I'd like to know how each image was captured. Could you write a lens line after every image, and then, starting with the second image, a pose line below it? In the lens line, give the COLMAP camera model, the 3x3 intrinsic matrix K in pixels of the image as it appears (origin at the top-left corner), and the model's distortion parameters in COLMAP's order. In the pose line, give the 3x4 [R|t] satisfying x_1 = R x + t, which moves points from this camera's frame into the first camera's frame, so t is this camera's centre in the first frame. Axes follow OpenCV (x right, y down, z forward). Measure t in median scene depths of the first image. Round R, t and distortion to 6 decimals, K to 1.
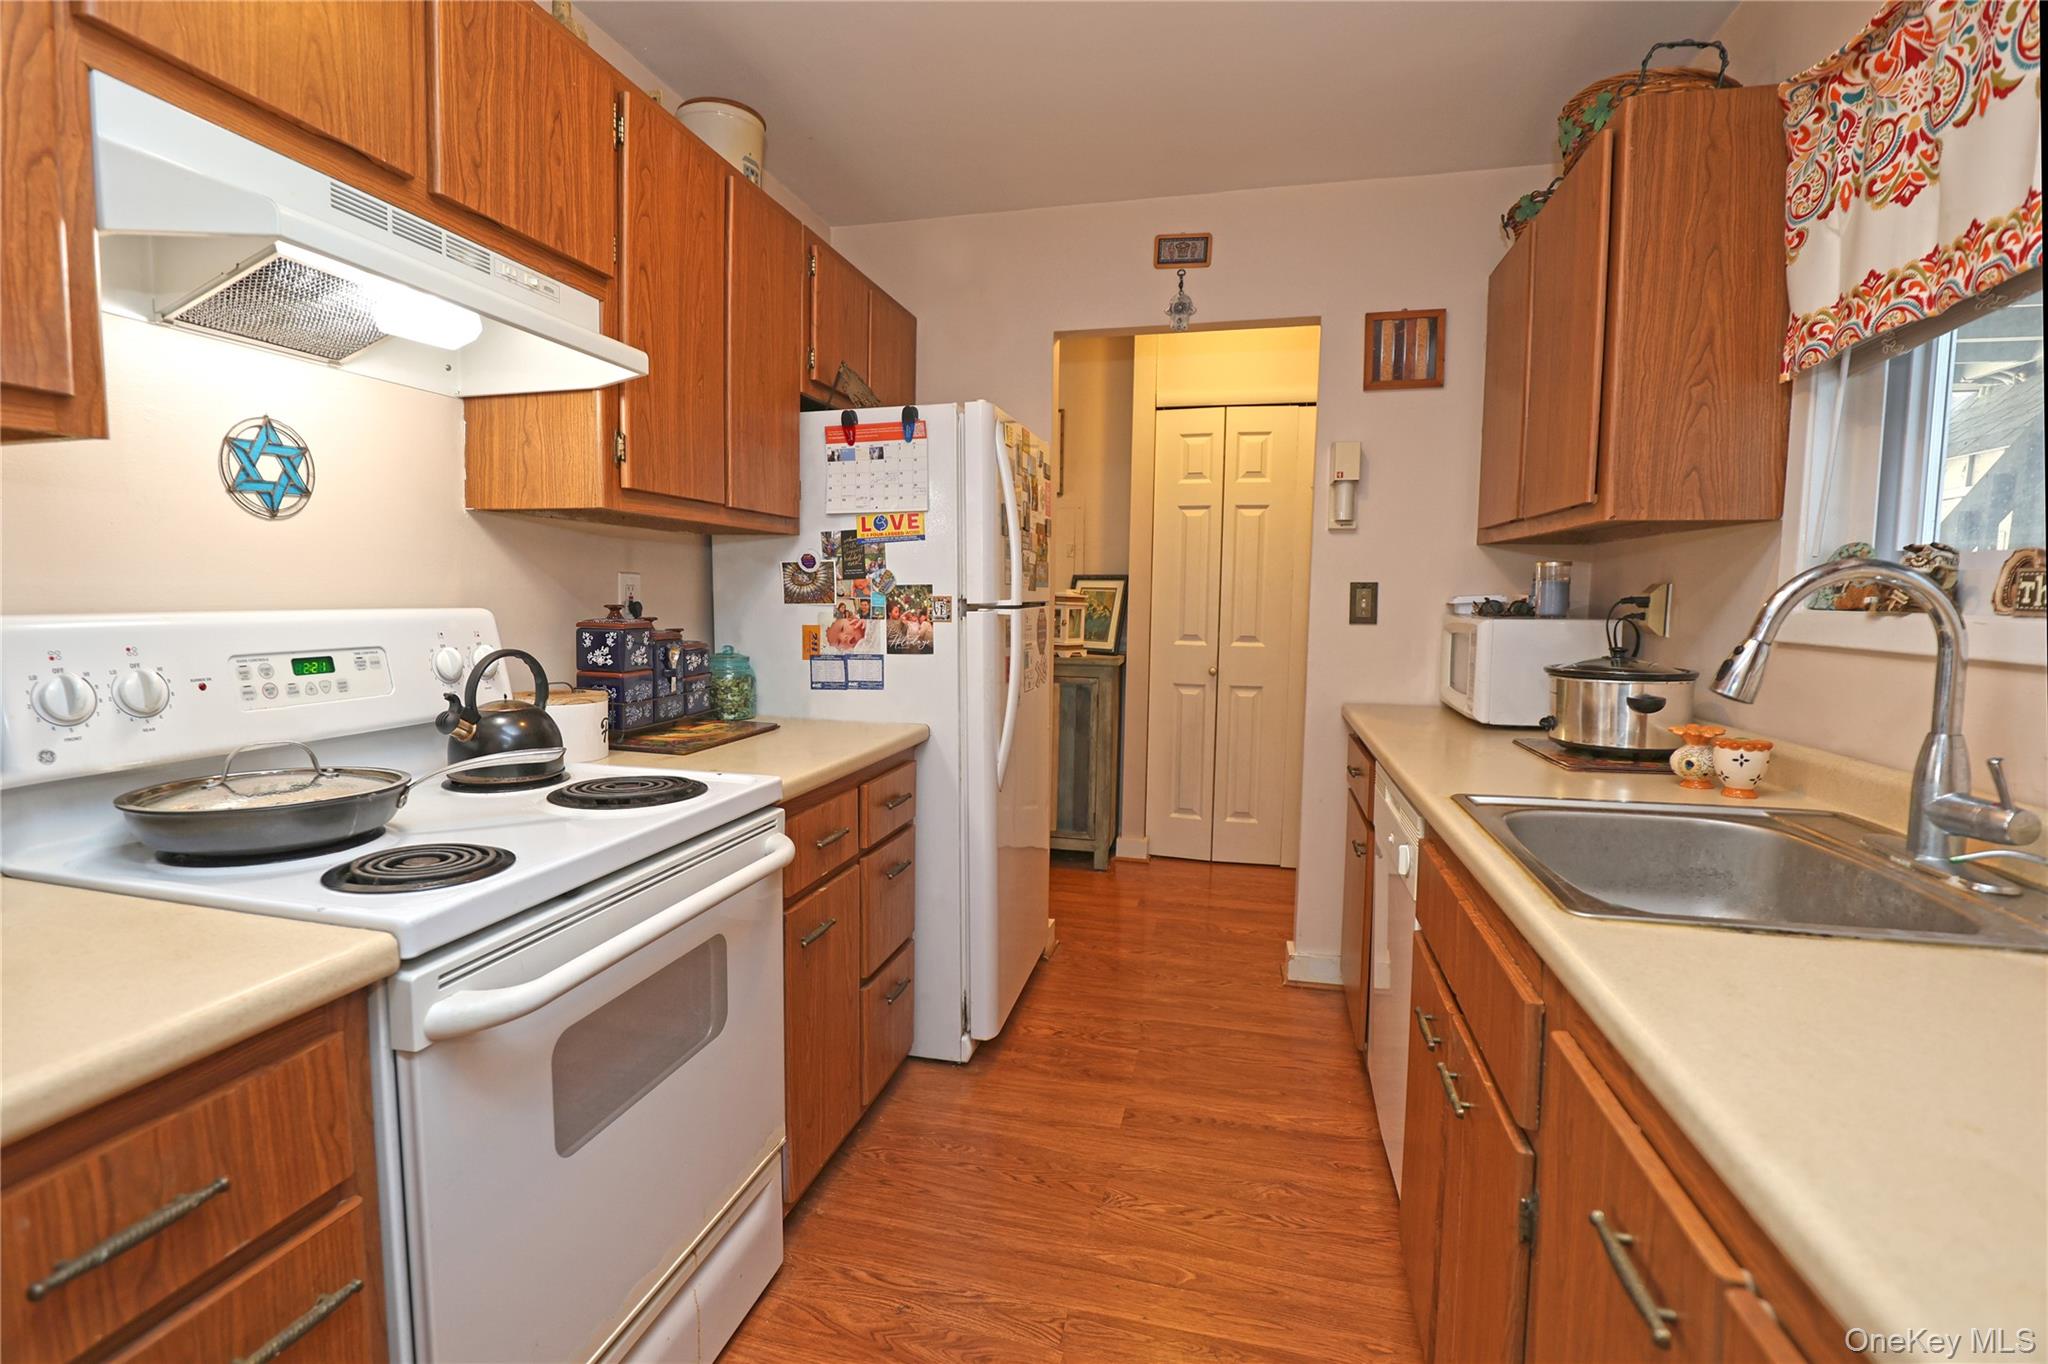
lens RADIAL K [[974.1, 0, 1024.0], [0, 974.1, 682.0], [0, 0, 1]] dist [-0.034711, 0.010813]
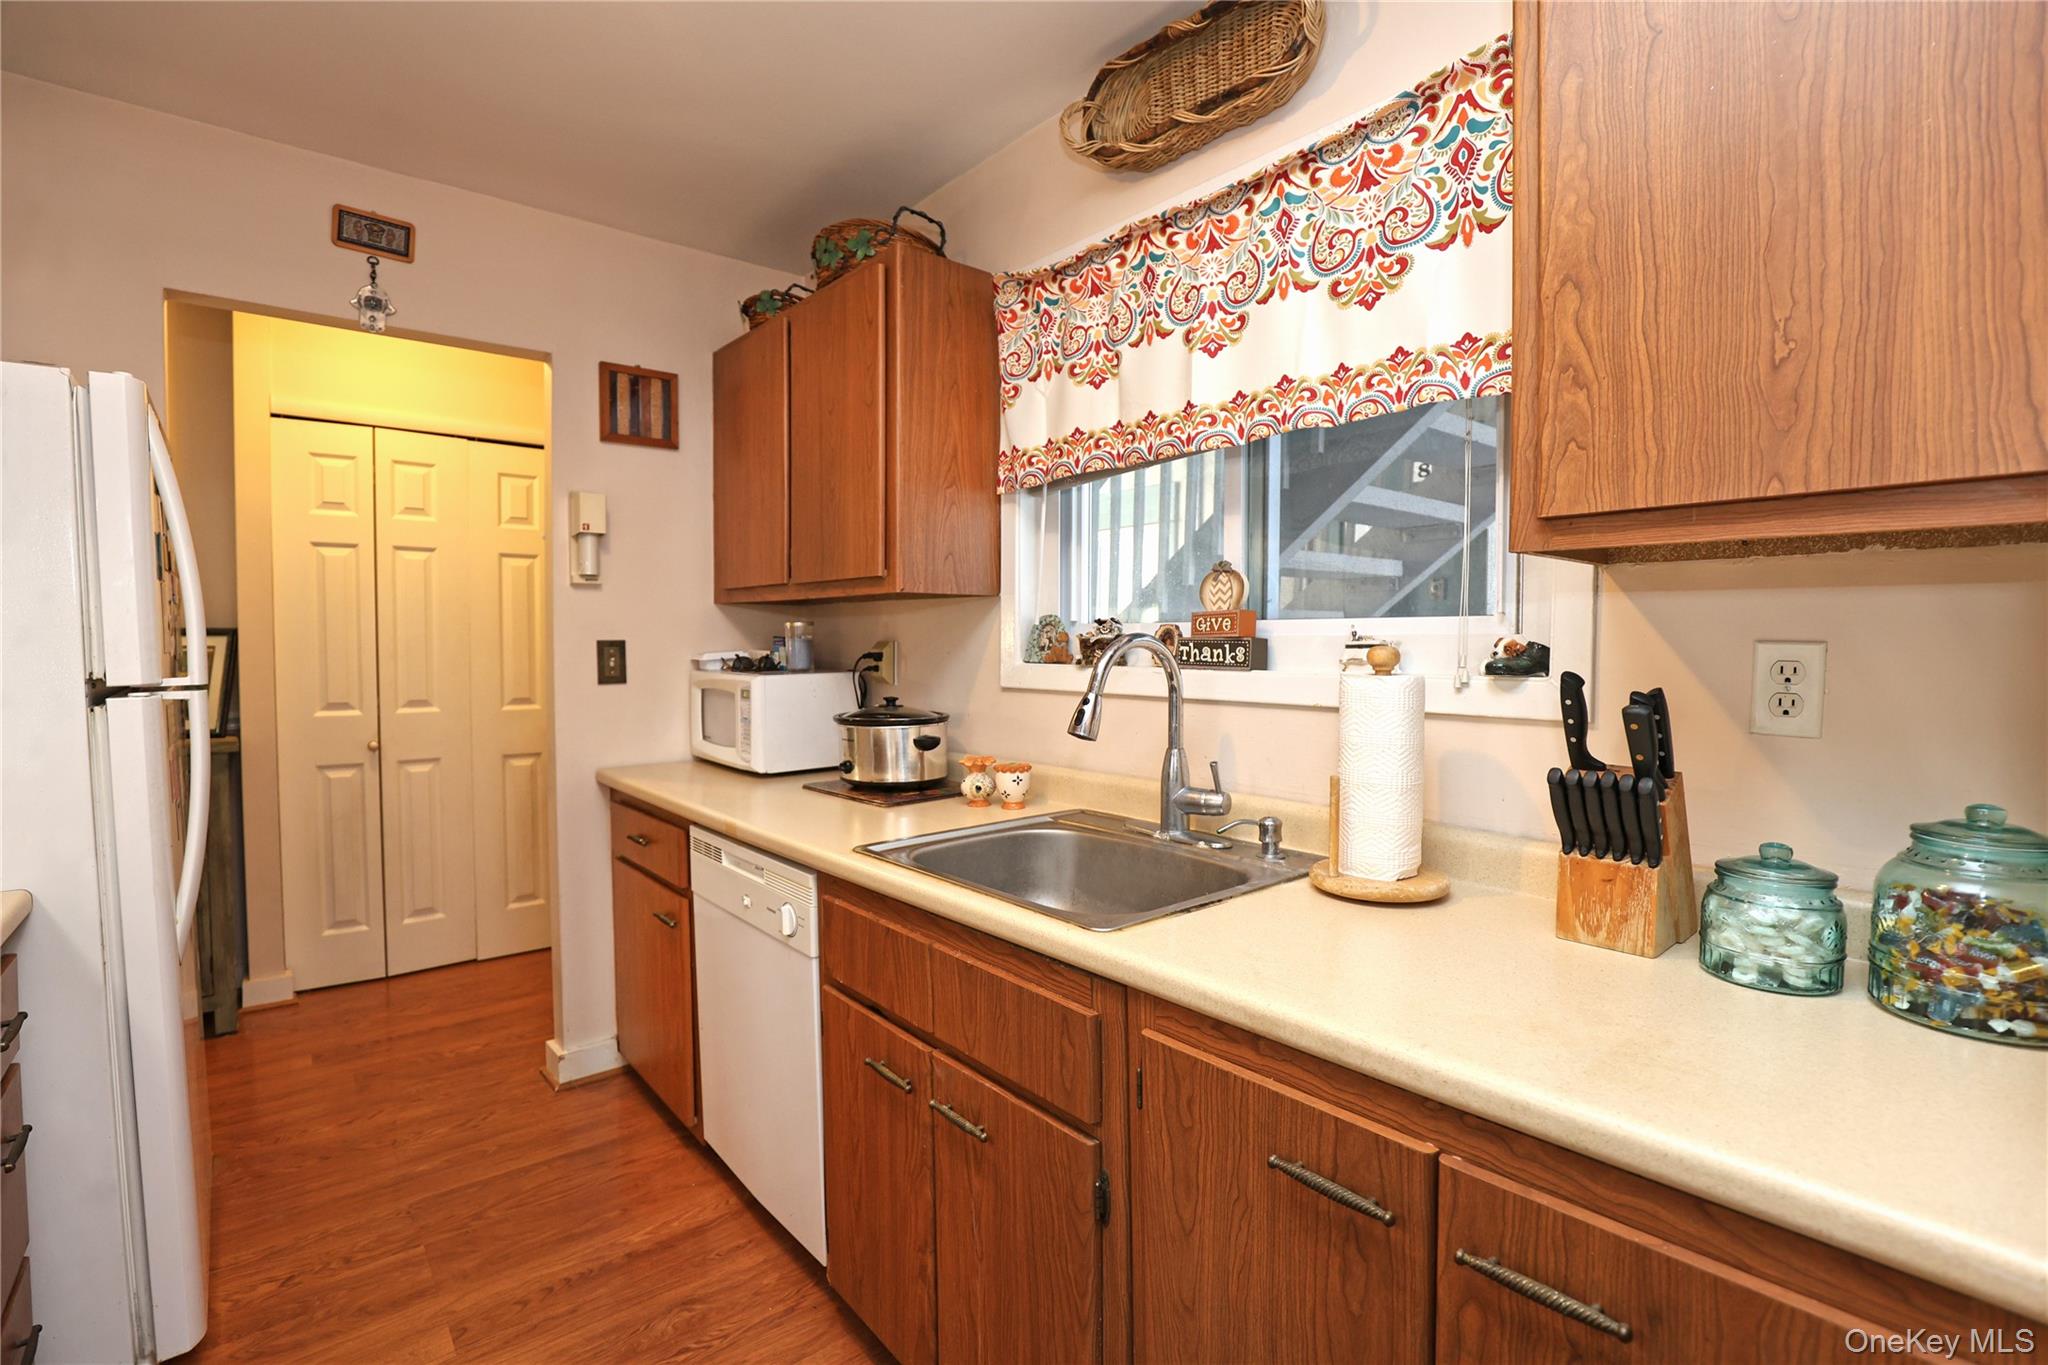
lens RADIAL K [[936.0, 0, 1024.0], [0, 936.0, 682.5], [0, 0, 1]] dist [-0.017909, 0.000143]
pose [[0.591103, -0.046682, 0.805244, -0.185024], [0.079001, 0.996875, -0.000200, -0.034958], [-0.802718, 0.063733, 0.592944, 0.155853]]
